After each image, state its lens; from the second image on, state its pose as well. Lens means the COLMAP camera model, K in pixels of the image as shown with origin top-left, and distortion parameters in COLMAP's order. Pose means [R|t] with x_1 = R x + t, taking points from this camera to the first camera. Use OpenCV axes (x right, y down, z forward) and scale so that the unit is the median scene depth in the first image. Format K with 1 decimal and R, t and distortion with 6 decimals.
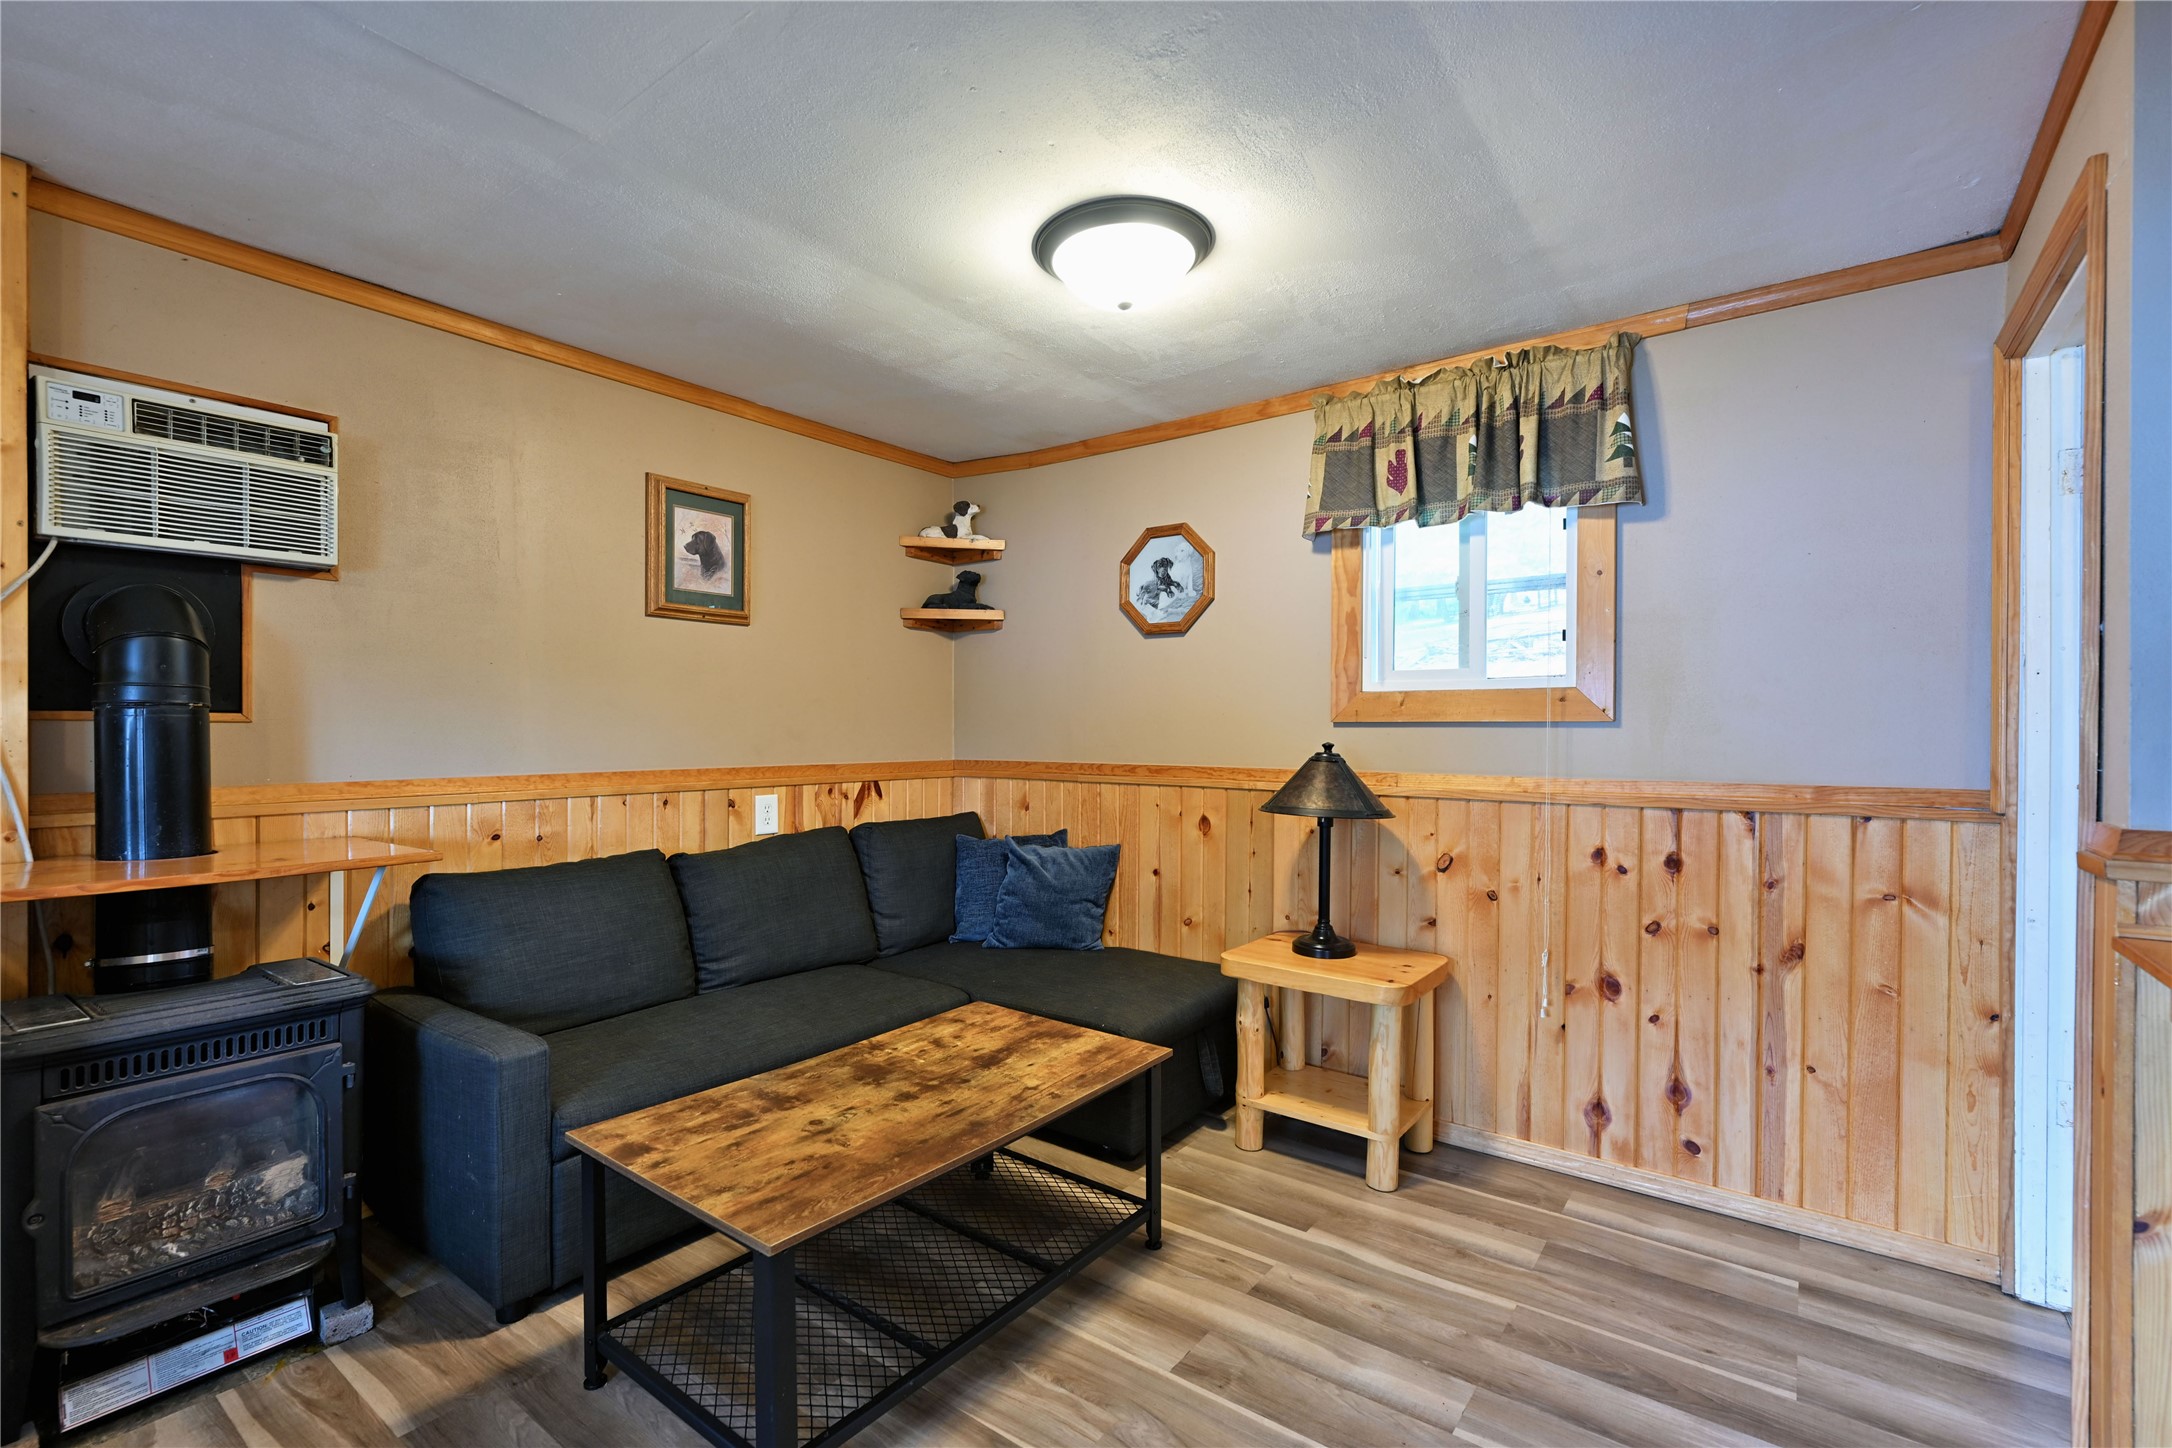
lens RADIAL K [[958.5, 0, 1078.7], [0, 958.5, 738.5], [0, 0, 1]] dist [0.000011, 0.001314]
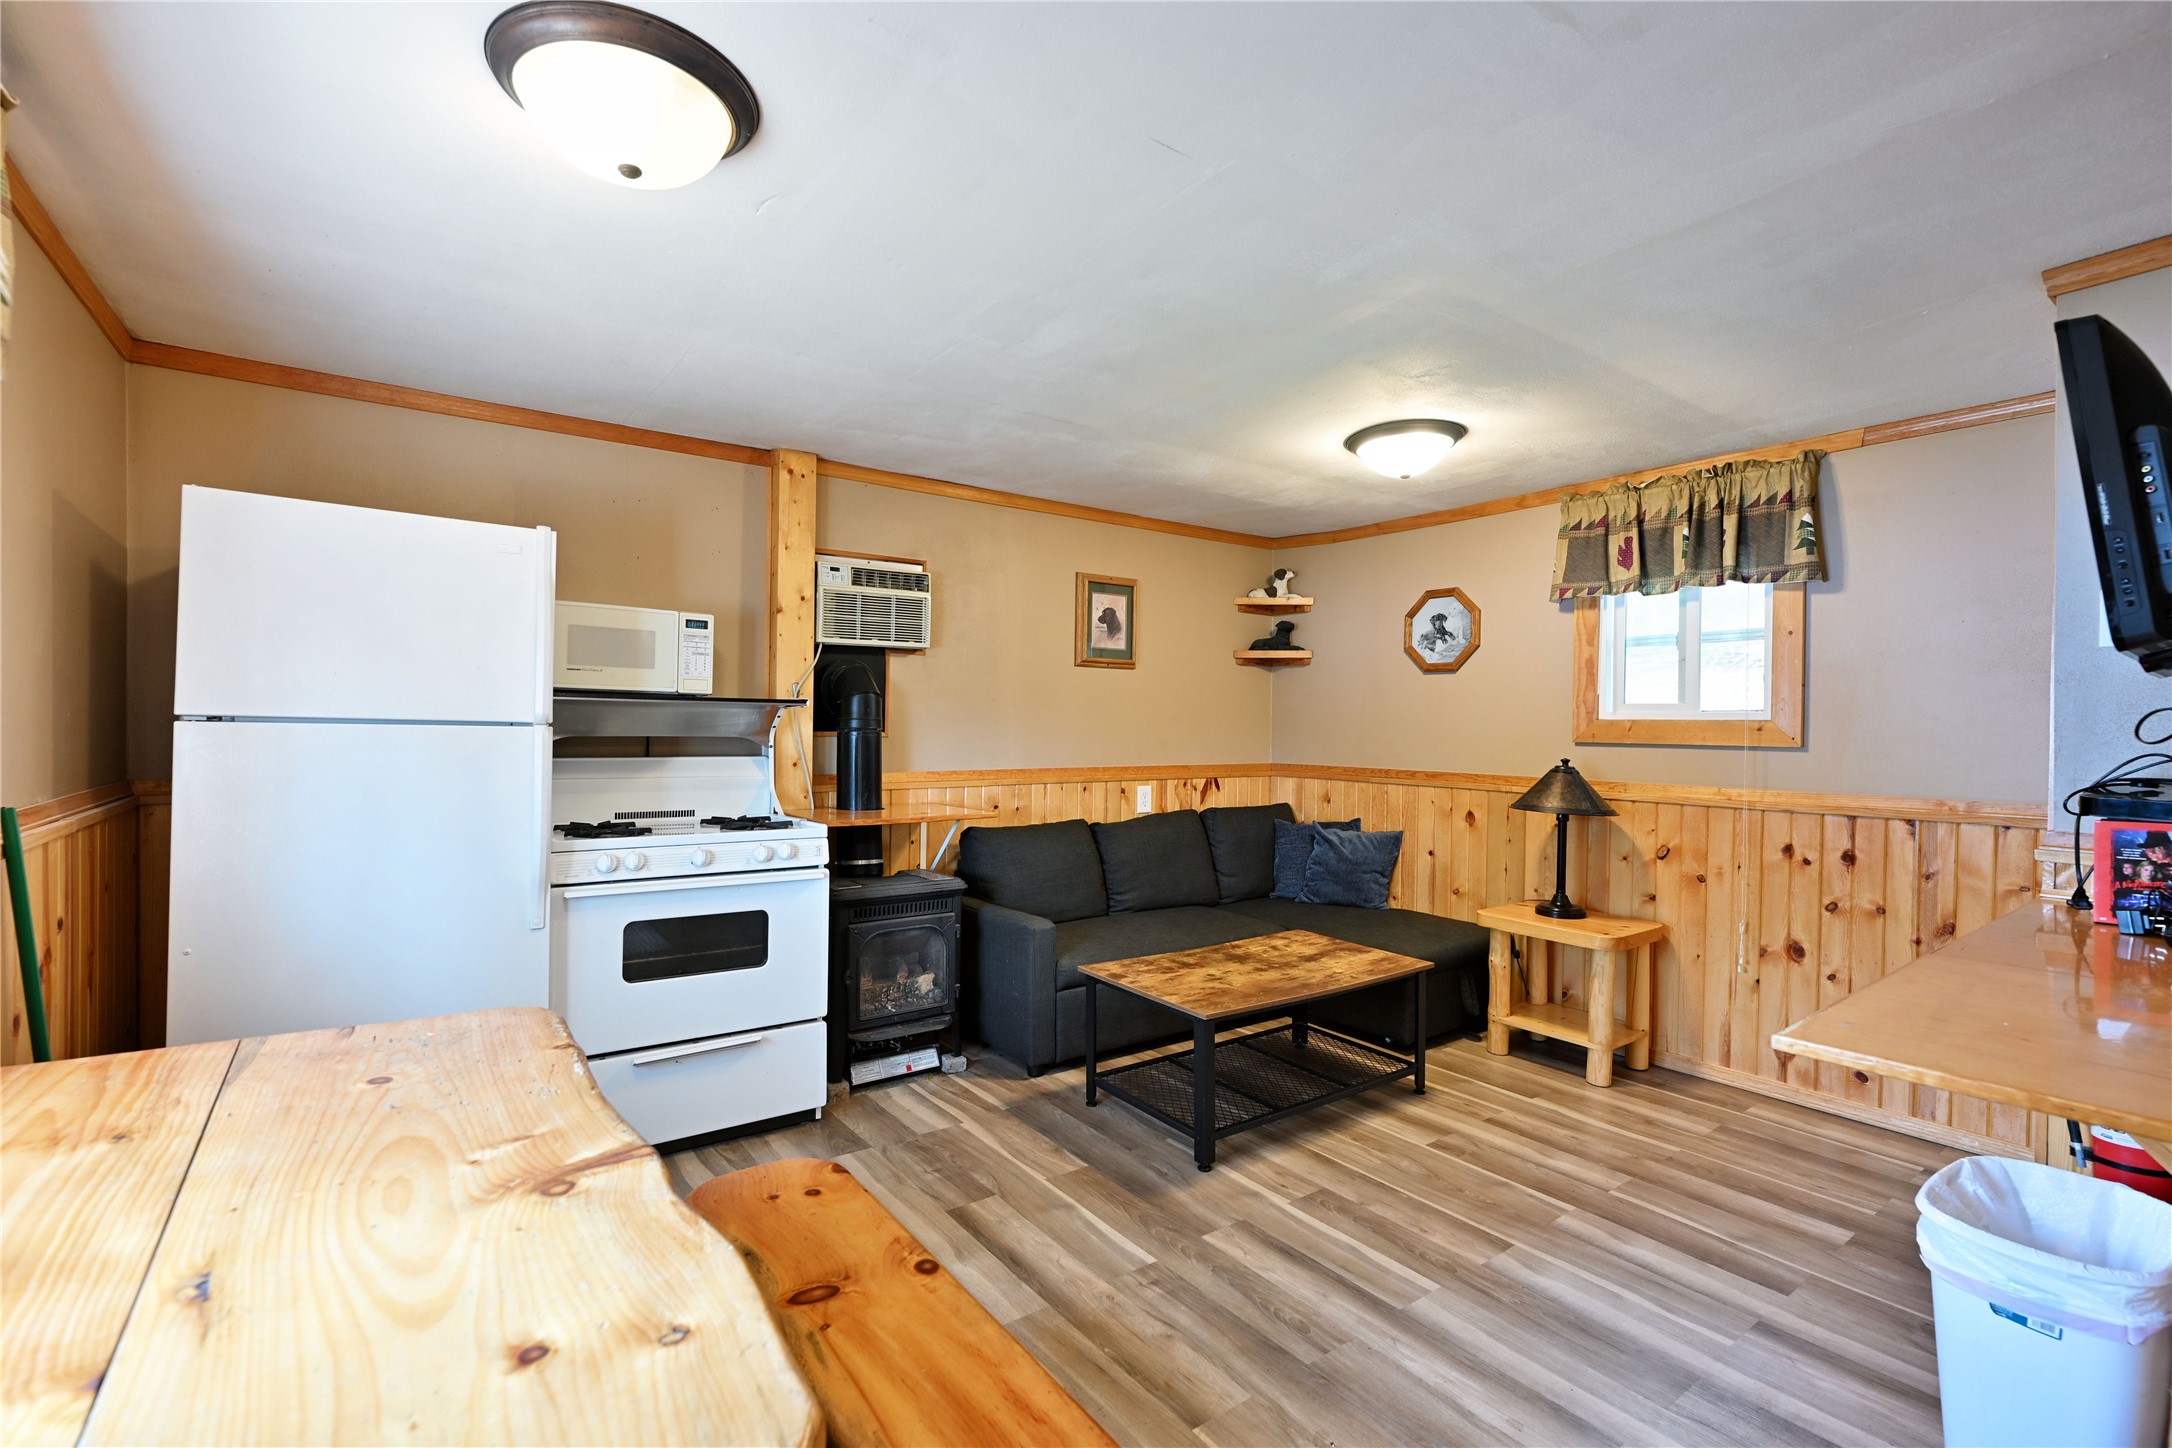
lens RADIAL K [[958.5, 0, 1079.4], [0, 958.5, 728.5], [0, 0, 1]] dist [0.000011, 0.001314]
pose [[0.956999, 0.010419, -0.289903, -0.002095], [-0.012219, 0.999916, -0.004400, -0.025339], [0.289833, 0.007753, 0.957046, -0.523038]]
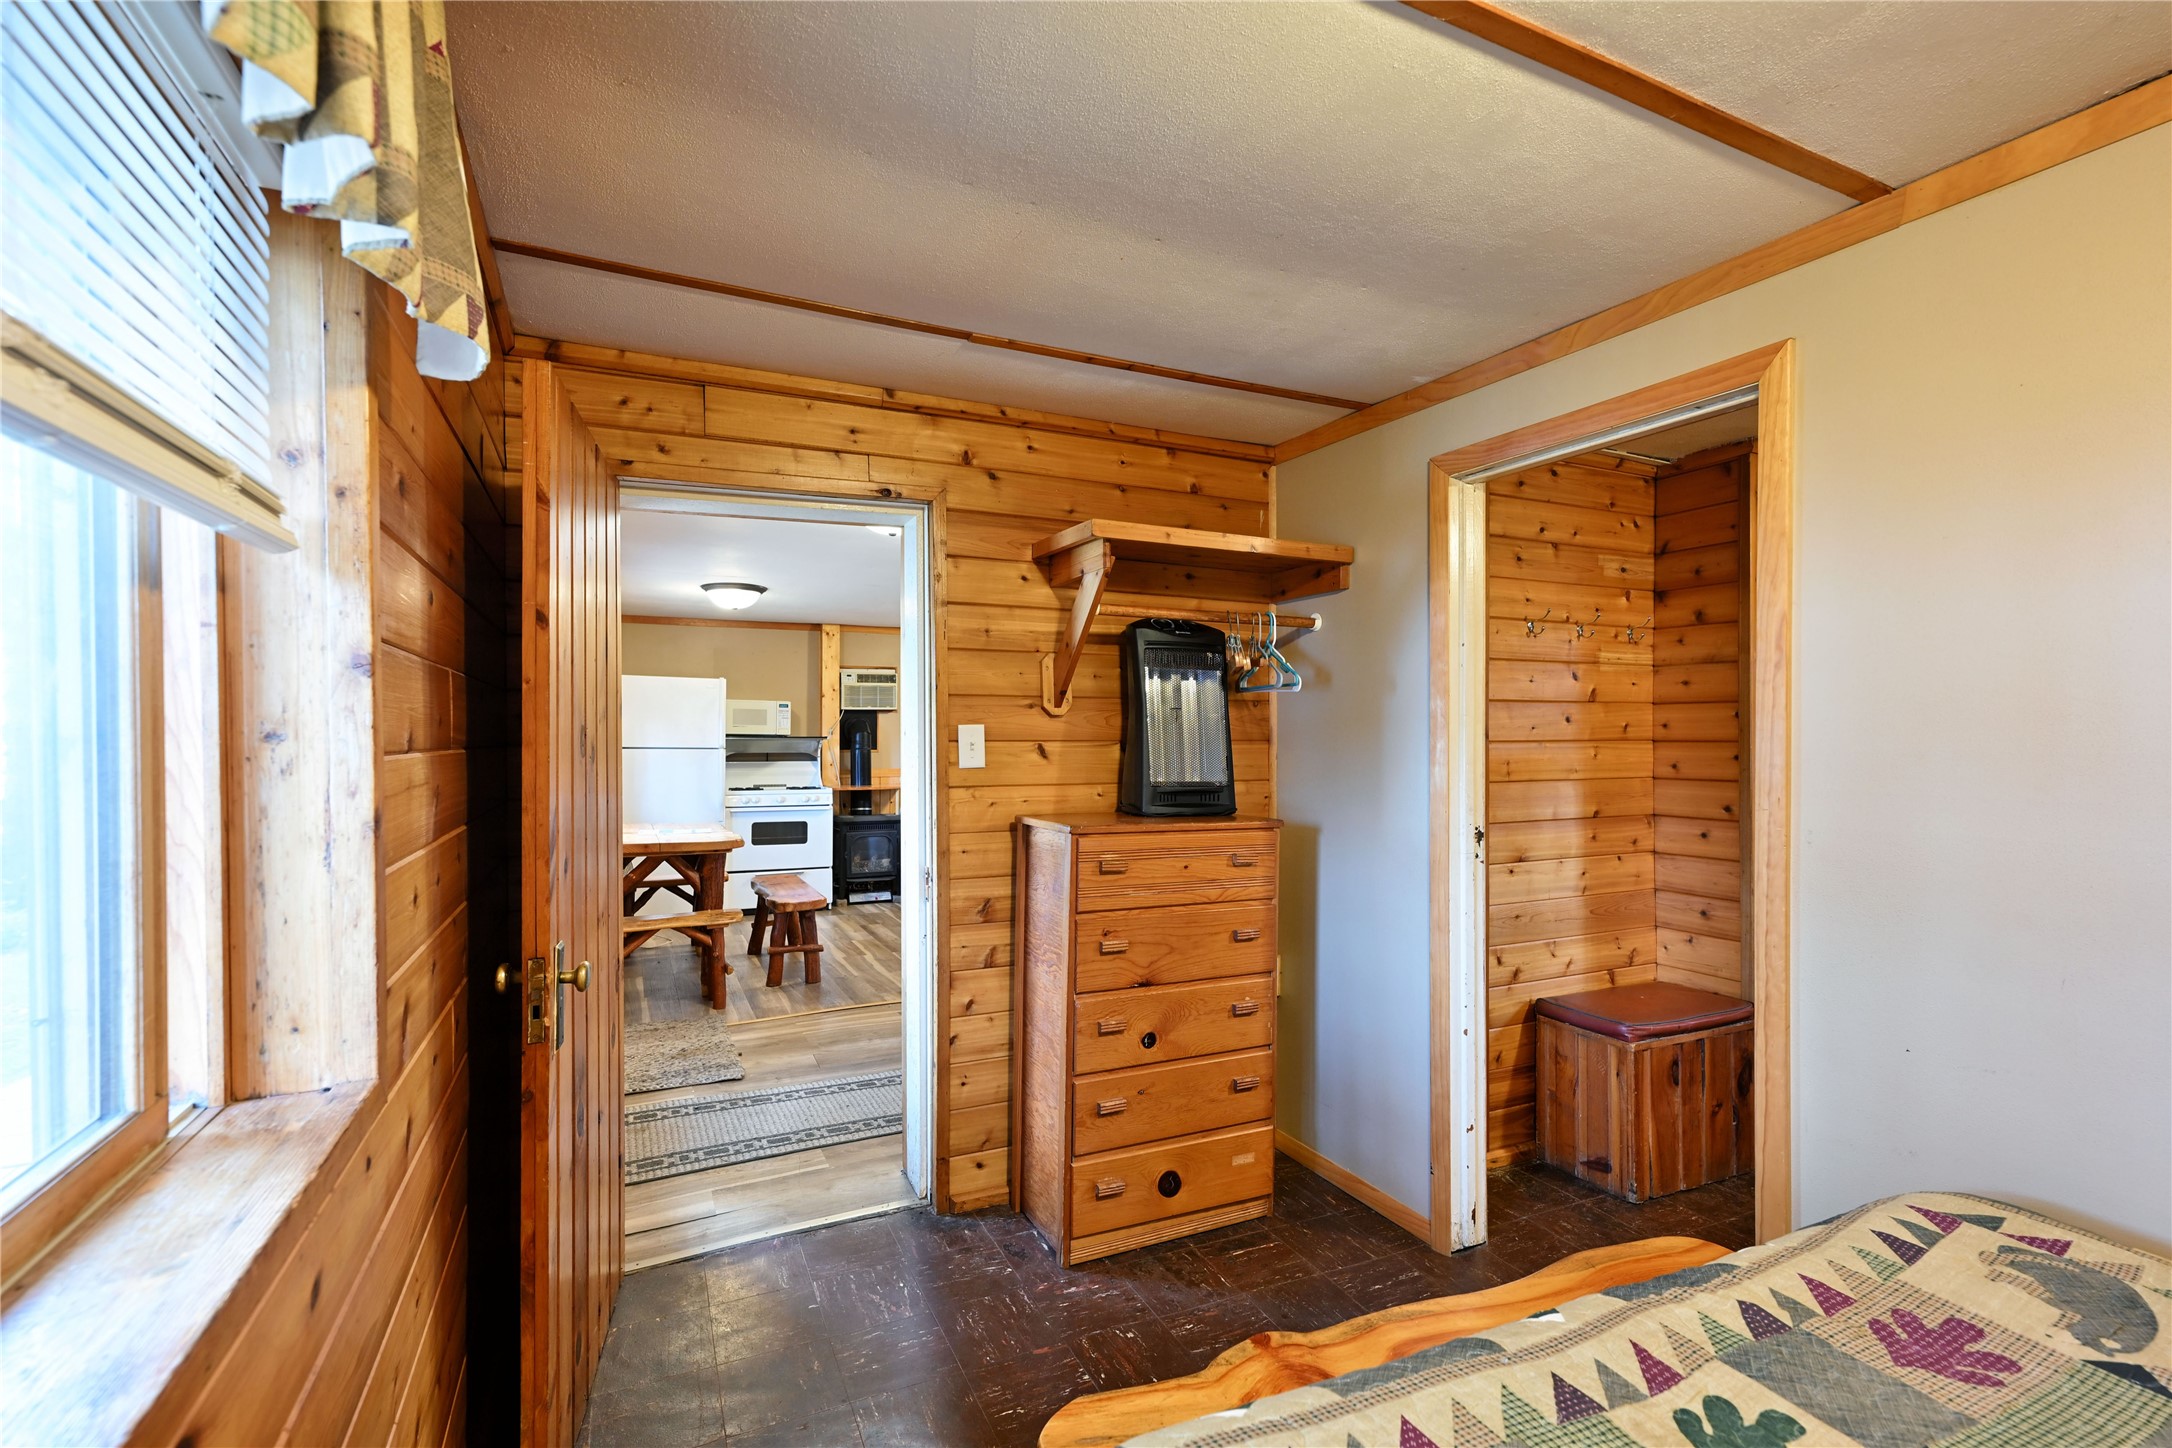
lens RADIAL K [[958.5, 0, 1068.6], [0, 958.5, 730.6], [0, 0, 1]] dist [0.000011, 0.001314]
pose [[0.880997, -0.010135, -0.473013, 1.355745], [0.001179, 0.999814, -0.019226, -0.023947], [0.473120, 0.016381, 0.880846, -1.690492]]
